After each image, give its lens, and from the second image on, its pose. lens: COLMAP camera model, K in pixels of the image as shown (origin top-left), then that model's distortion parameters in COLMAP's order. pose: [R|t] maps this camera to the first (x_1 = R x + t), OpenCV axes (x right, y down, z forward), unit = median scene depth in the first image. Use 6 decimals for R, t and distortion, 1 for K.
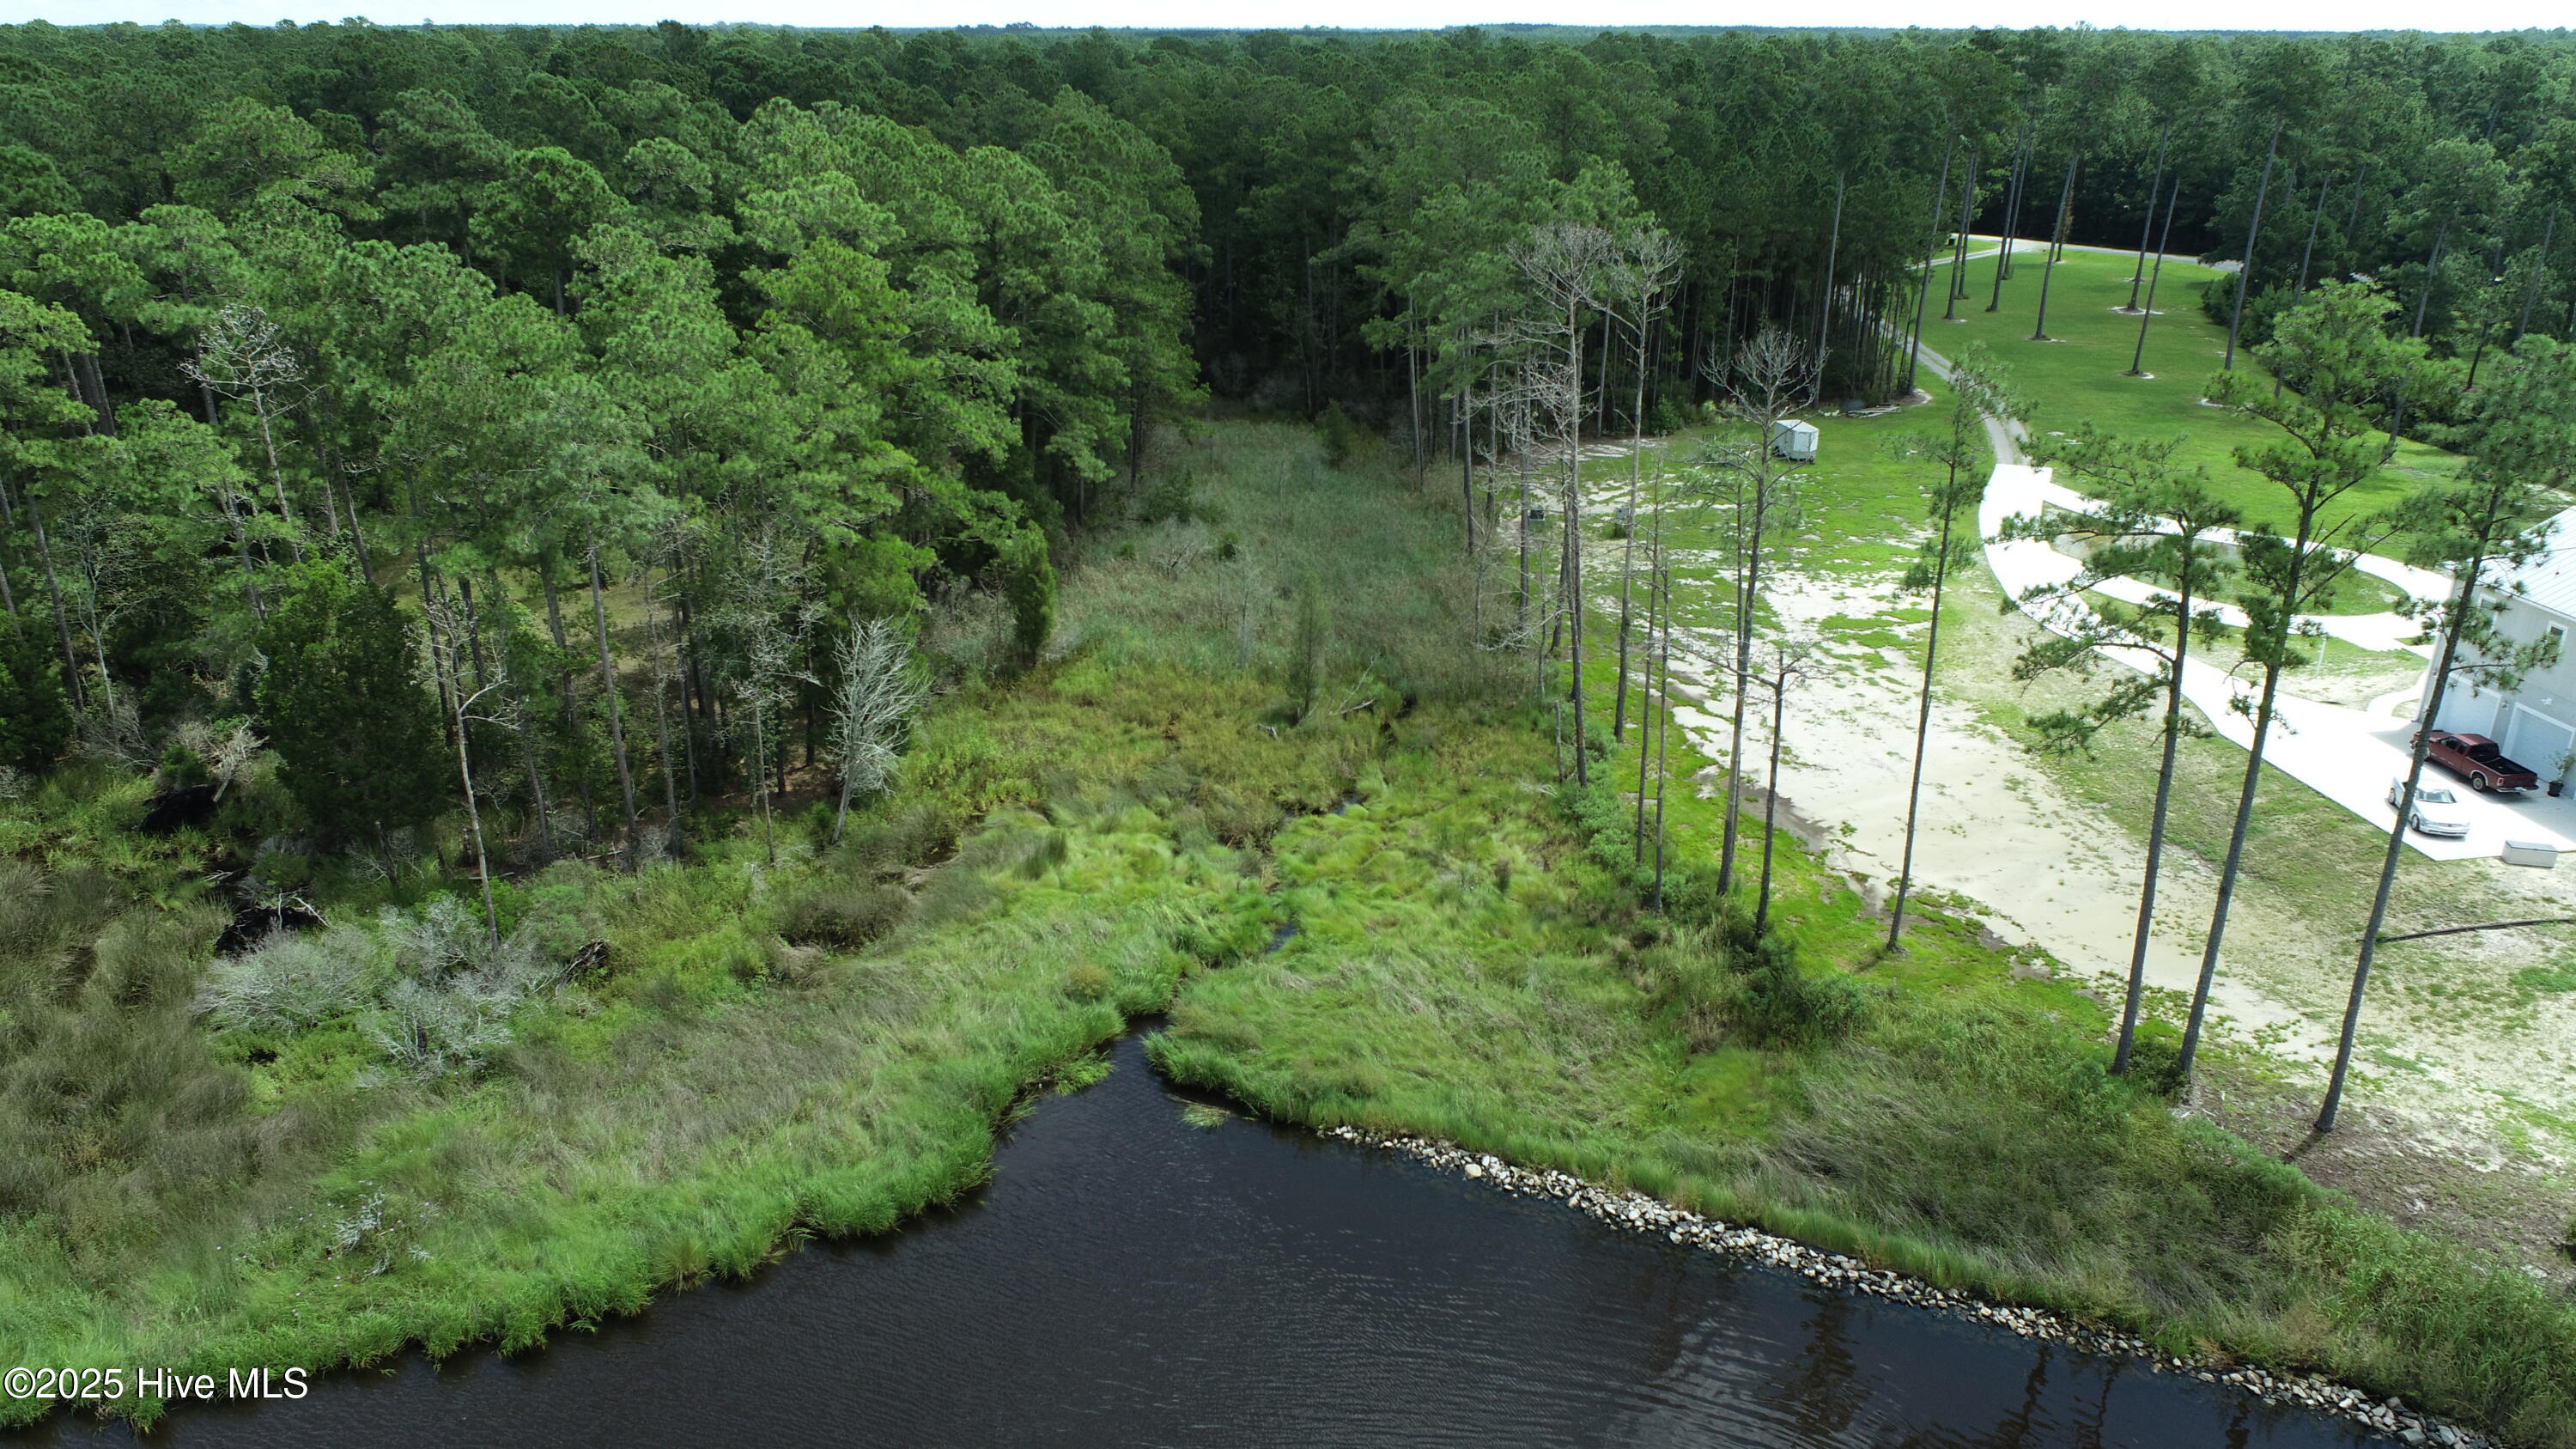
lens RADIAL K [[1725.1, 0, 1279.8], [0, 1725.1, 725.9], [0, 0, 1]] dist [-0.016257, 0.008102]
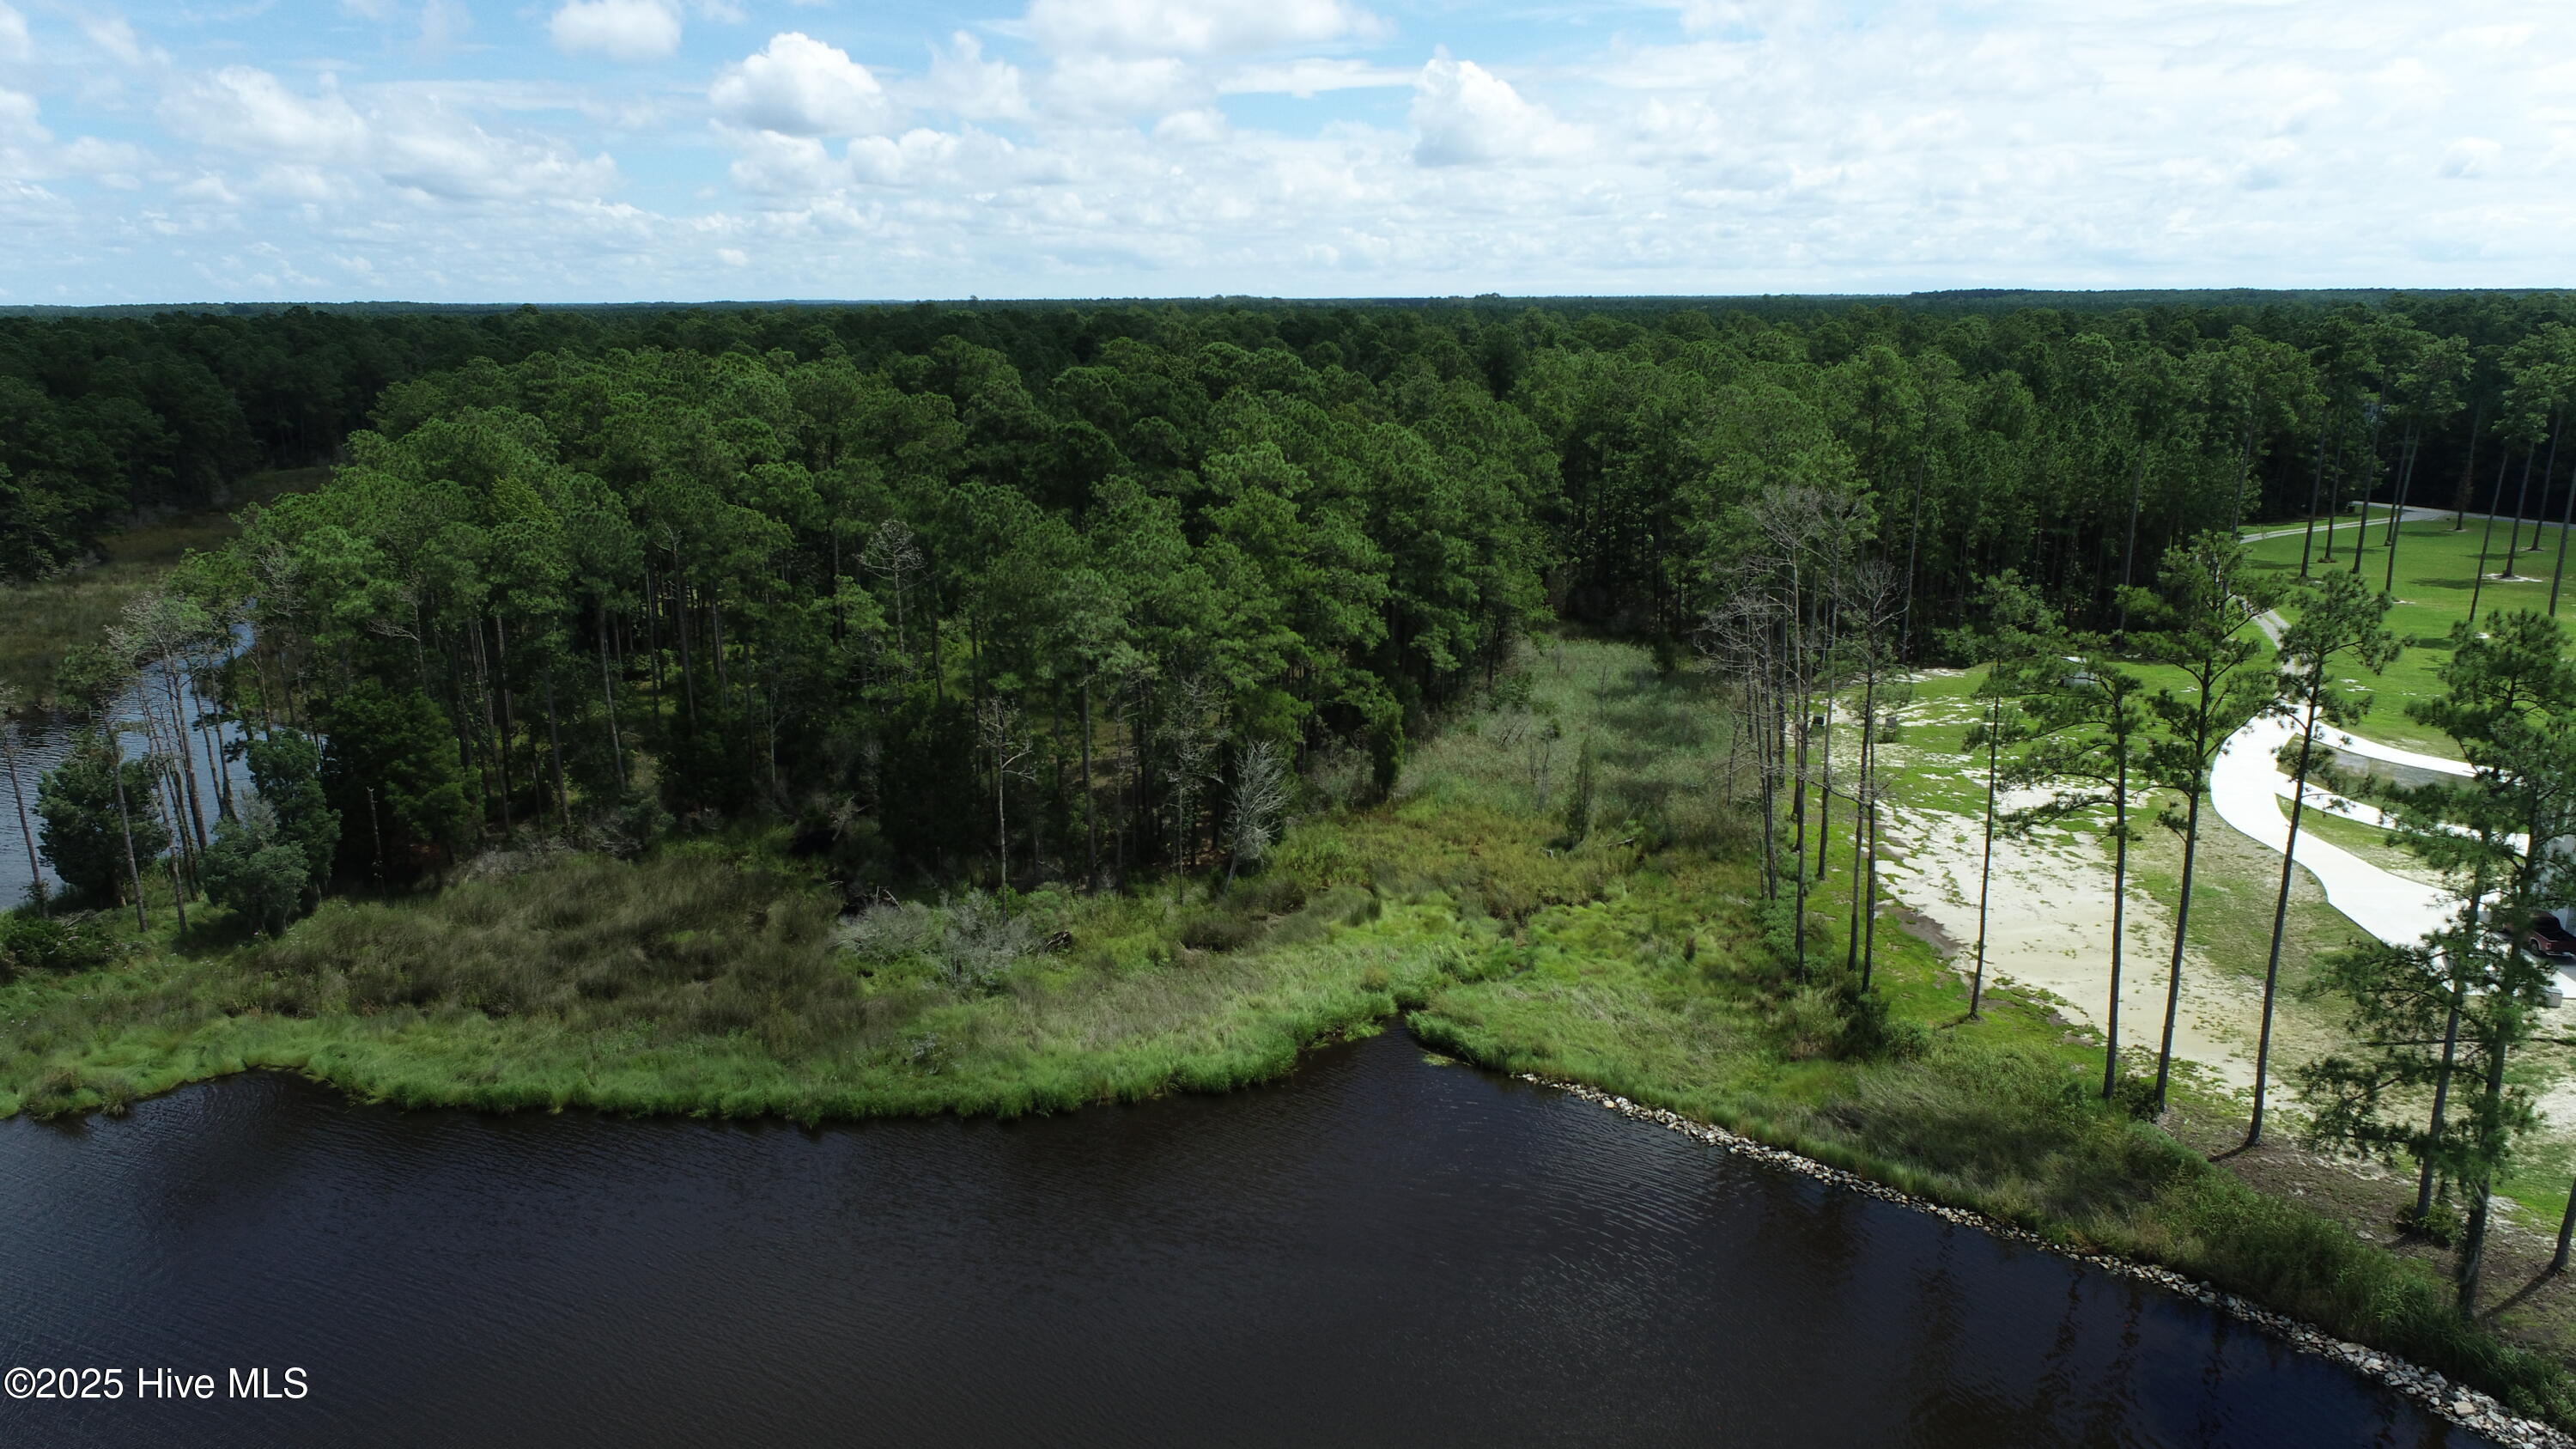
lens RADIAL K [[1725.1, 0, 1282.2], [0, 1725.1, 734.4], [0, 0, 1]] dist [-0.016257, 0.008102]
pose [[0.967088, 0.052072, -0.249056, 0.138155], [-0.085338, 0.988519, -0.124694, 0.108899], [0.239703, 0.141844, 0.960428, -0.384045]]
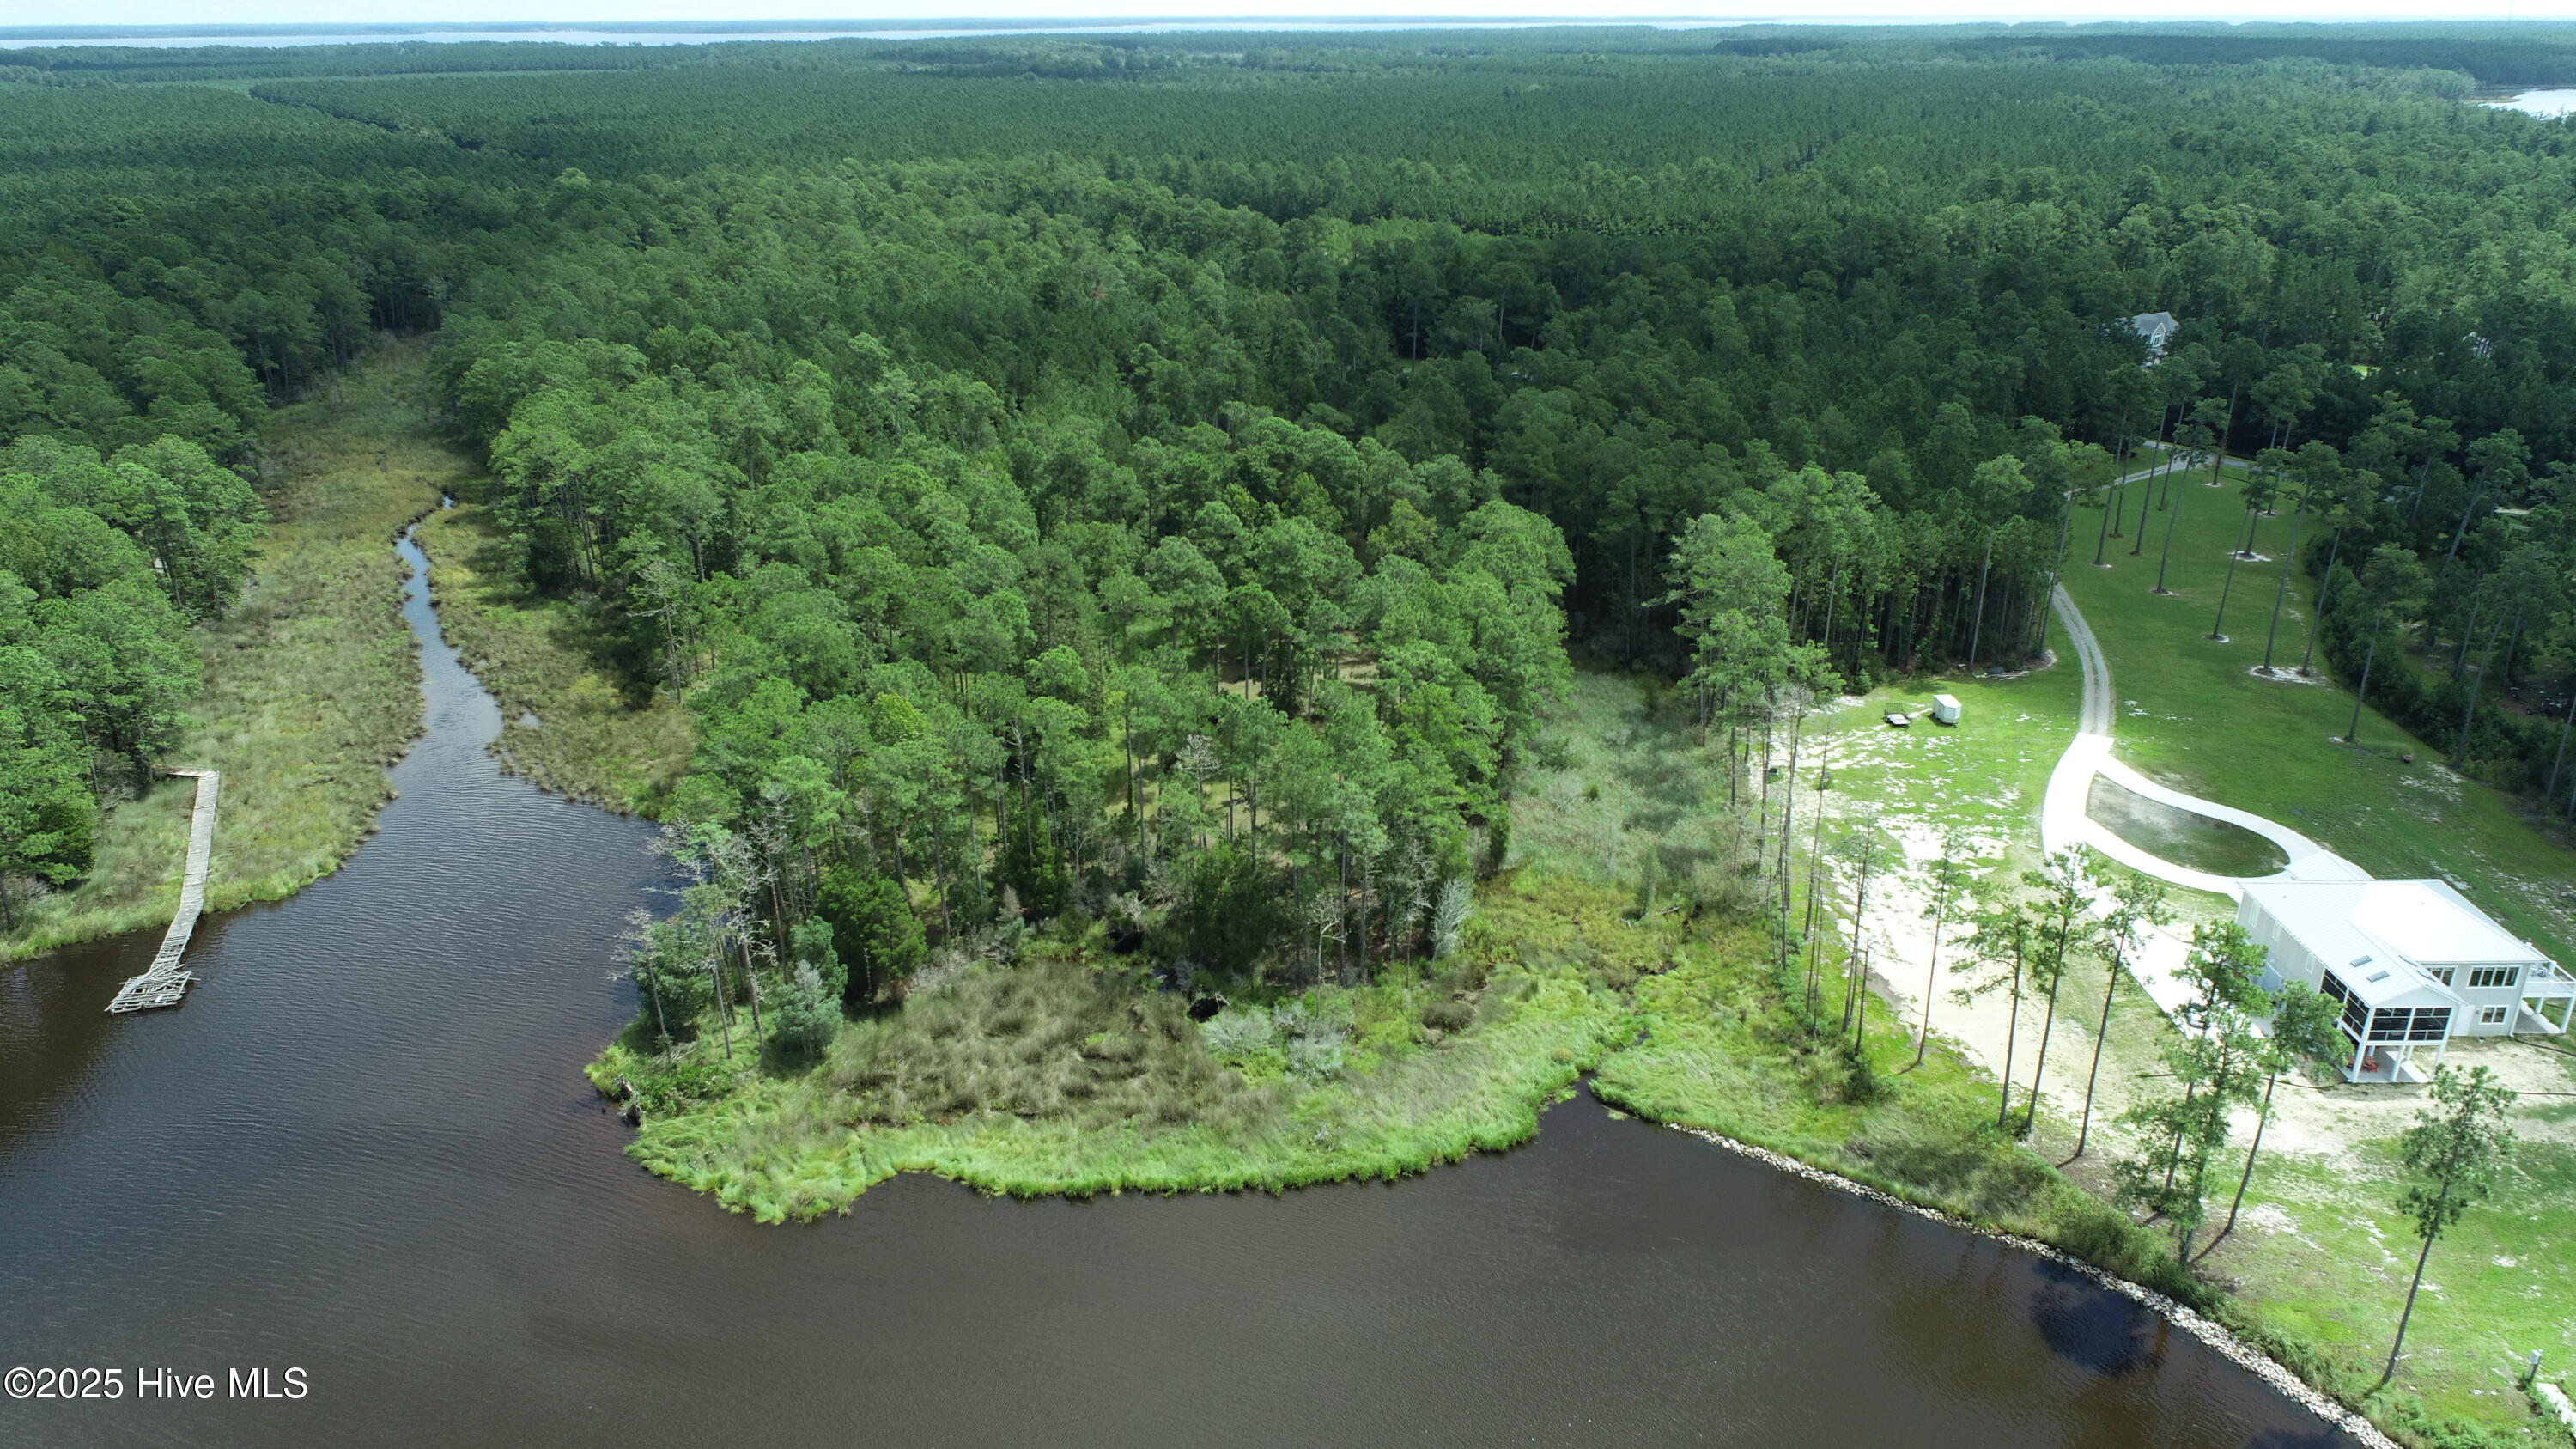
lens RADIAL K [[1725.1, 0, 1281.5], [0, 1725.1, 729.3], [0, 0, 1]] dist [-0.016257, 0.008102]
pose [[0.989795, 0.045560, -0.135019, -0.161396], [-0.043883, 0.998918, 0.015372, -0.265968], [0.135573, -0.009291, 0.990724, -1.166386]]
